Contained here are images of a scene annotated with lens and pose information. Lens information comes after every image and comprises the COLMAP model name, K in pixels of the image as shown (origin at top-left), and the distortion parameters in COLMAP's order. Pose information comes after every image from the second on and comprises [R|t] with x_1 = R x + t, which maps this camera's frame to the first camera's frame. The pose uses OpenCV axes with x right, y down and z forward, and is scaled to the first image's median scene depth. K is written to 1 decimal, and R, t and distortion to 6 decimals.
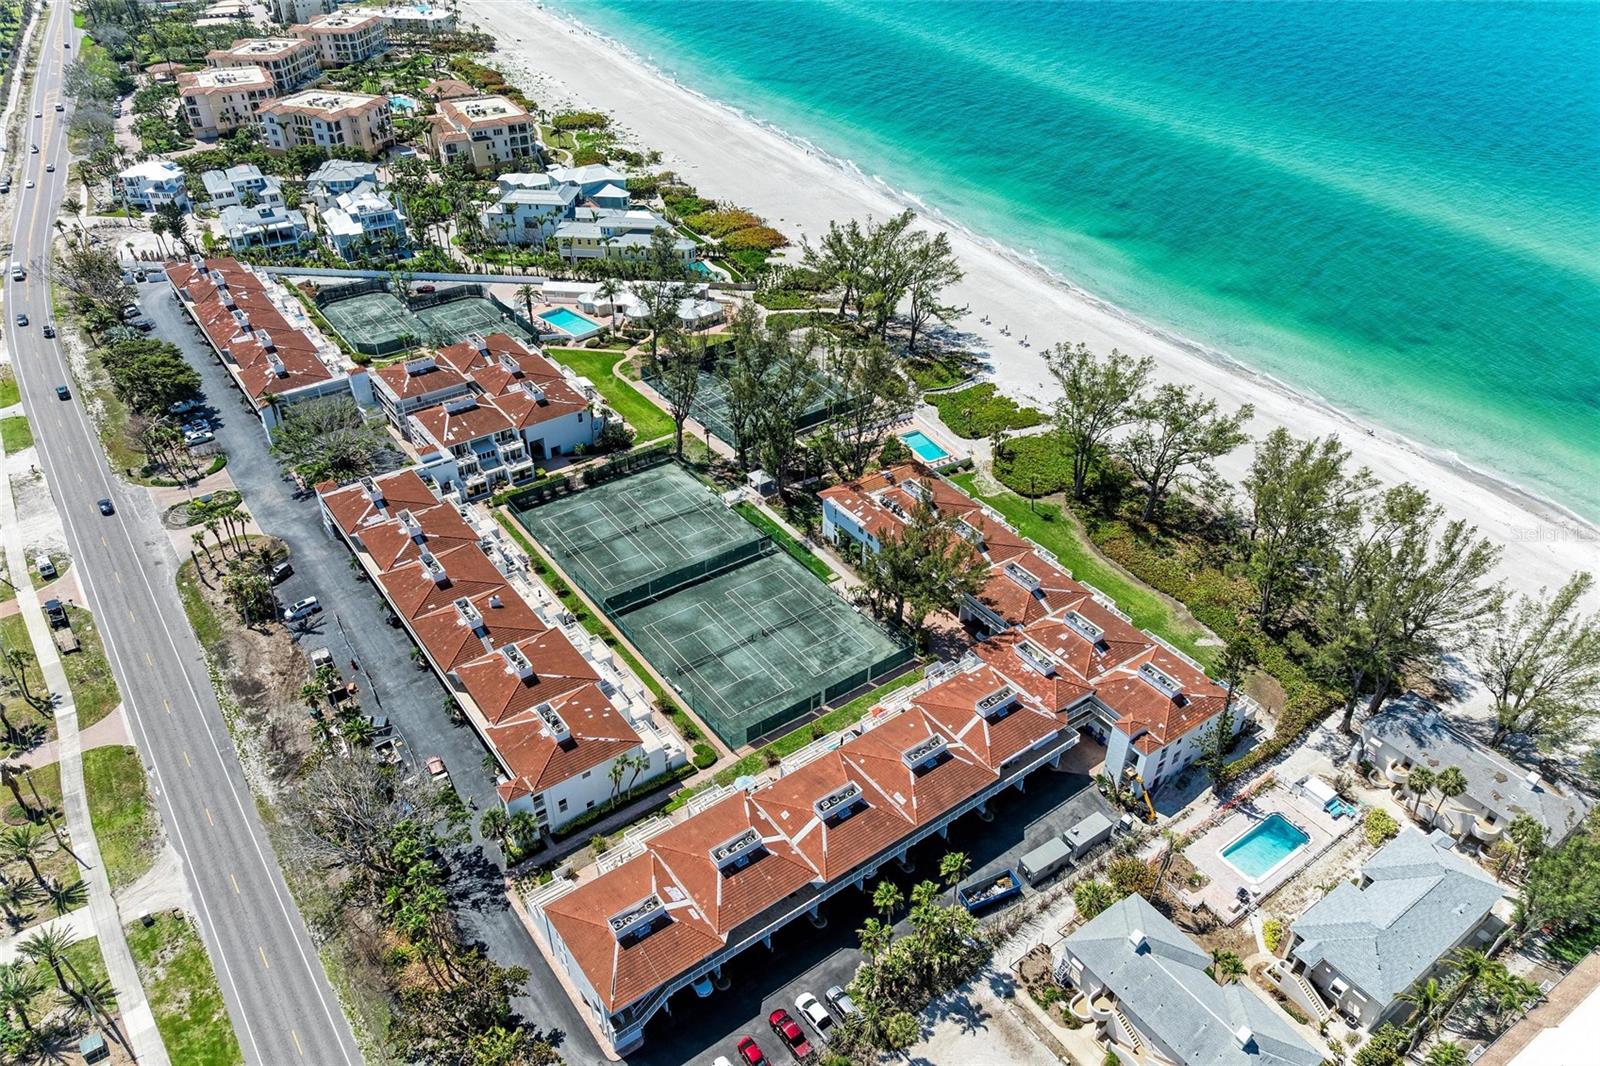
lens RADIAL K [[1136.3, 0, 800.0], [0, 1136.3, 533.0], [0, 0, 1]] dist [-0.005734, -0.000117]
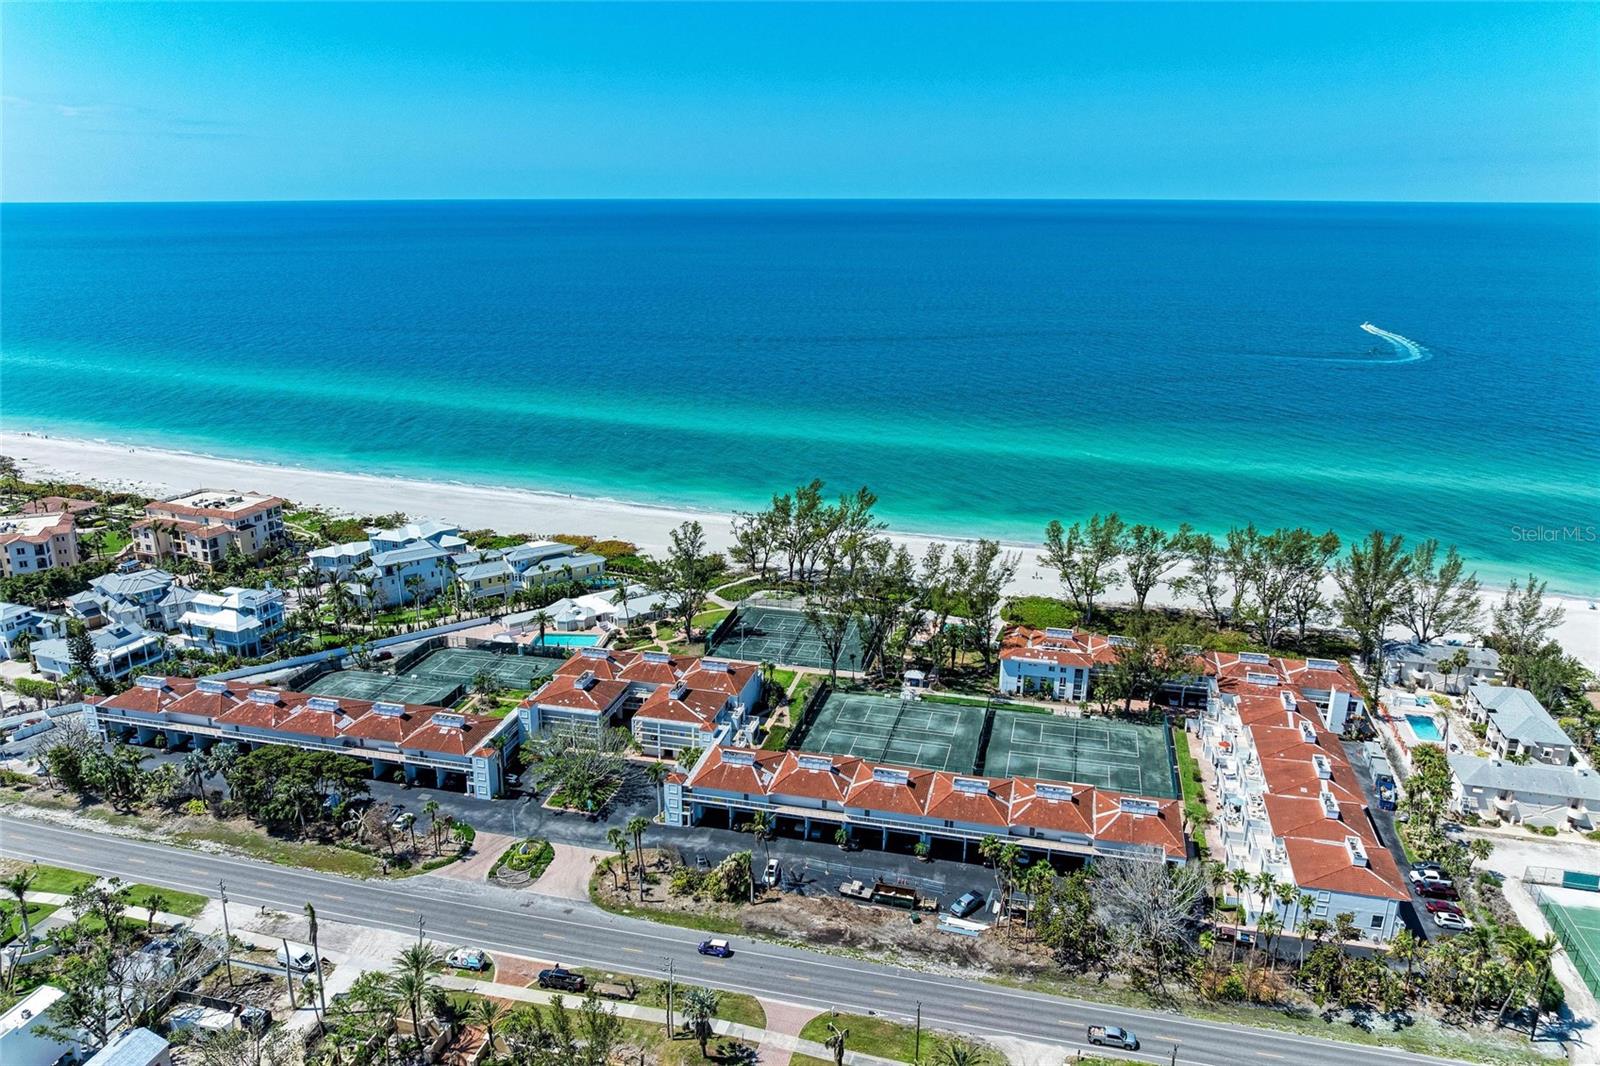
lens RADIAL K [[1129.4, 0, 813.3], [0, 1129.4, 529.1], [0, 0, 1]] dist [-0.009363, 0.008986]
pose [[0.766793, -0.193220, 0.612122, -0.593049], [0.369568, 0.912598, -0.174884, -0.014917], [-0.524831, 0.360321, 0.771182, 0.051413]]
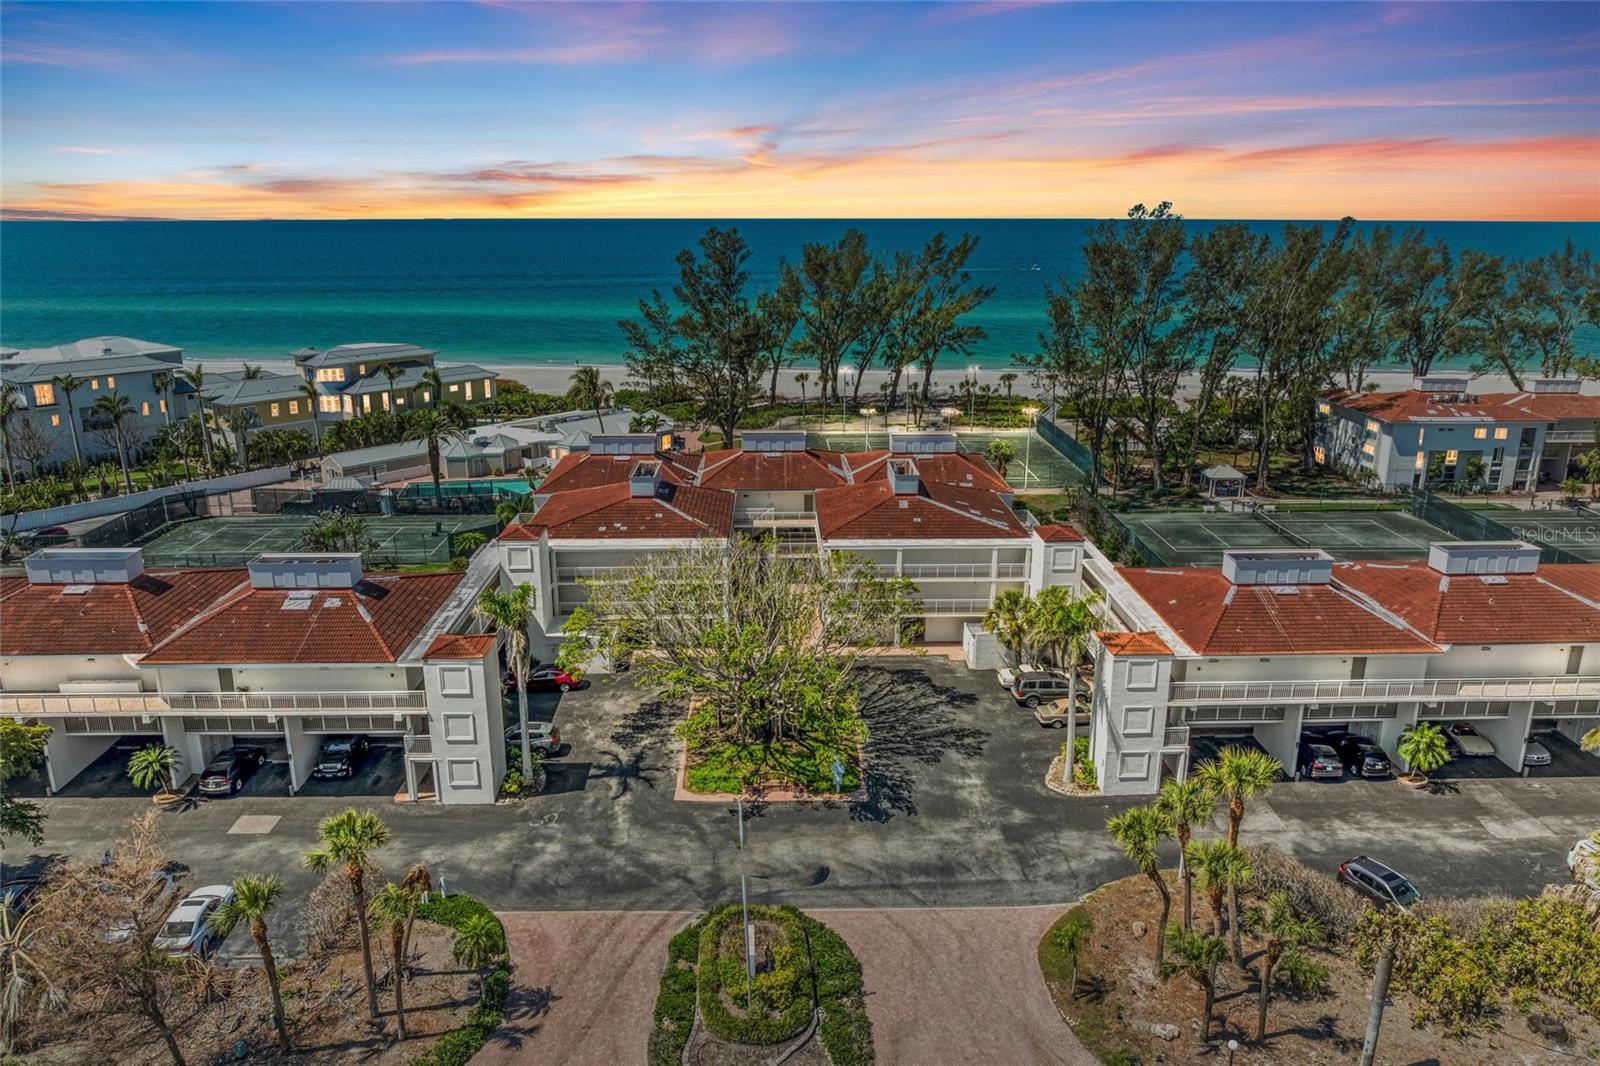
lens RADIAL K [[1097.1, 0, 800.0], [0, 1097.1, 533.0], [0, 0, 1]] dist [-0.009604, -0.000529]
pose [[0.571393, -0.235099, 0.786281, -0.467879], [0.472761, 0.877441, -0.081201, -0.058388], [-0.670826, 0.418121, 0.612510, 0.569628]]
